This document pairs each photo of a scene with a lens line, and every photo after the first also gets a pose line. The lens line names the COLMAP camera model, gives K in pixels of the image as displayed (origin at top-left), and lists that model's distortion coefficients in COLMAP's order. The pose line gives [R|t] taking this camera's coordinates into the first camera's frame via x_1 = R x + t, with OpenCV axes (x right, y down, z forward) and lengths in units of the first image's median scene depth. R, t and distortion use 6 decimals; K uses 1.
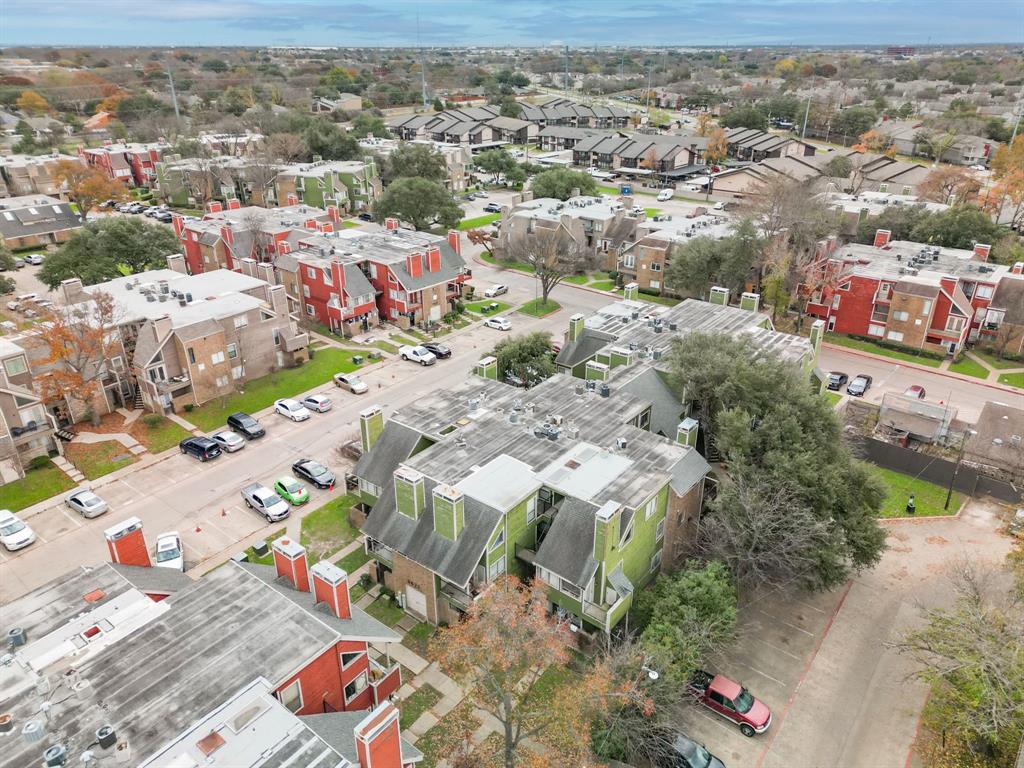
lens RADIAL K [[694.4, 0, 513.7], [0, 694.4, 384.4], [0, 0, 1]] dist [-0.000545, -0.000345]
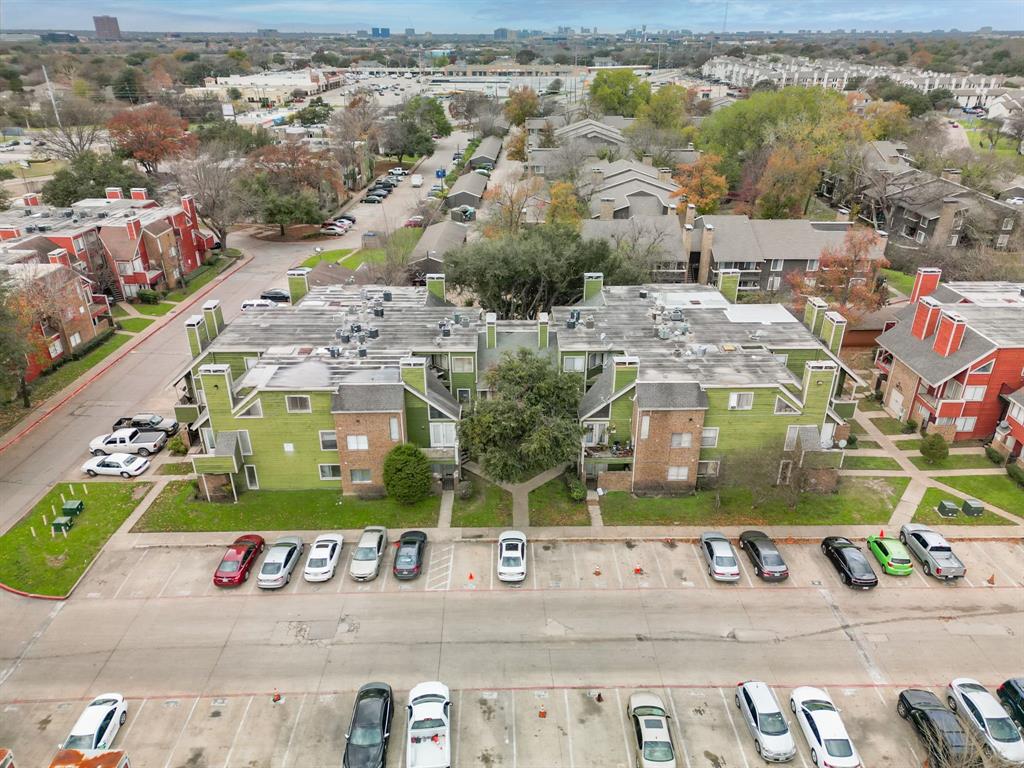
lens RADIAL K [[694.4, 0, 513.6], [0, 694.4, 383.7], [0, 0, 1]] dist [-0.000545, -0.000345]
pose [[-0.633883, -0.333387, 0.697886, -0.502904], [0.328525, 0.700820, 0.633185, -0.544442], [-0.700188, 0.630638, -0.334712, 1.373716]]
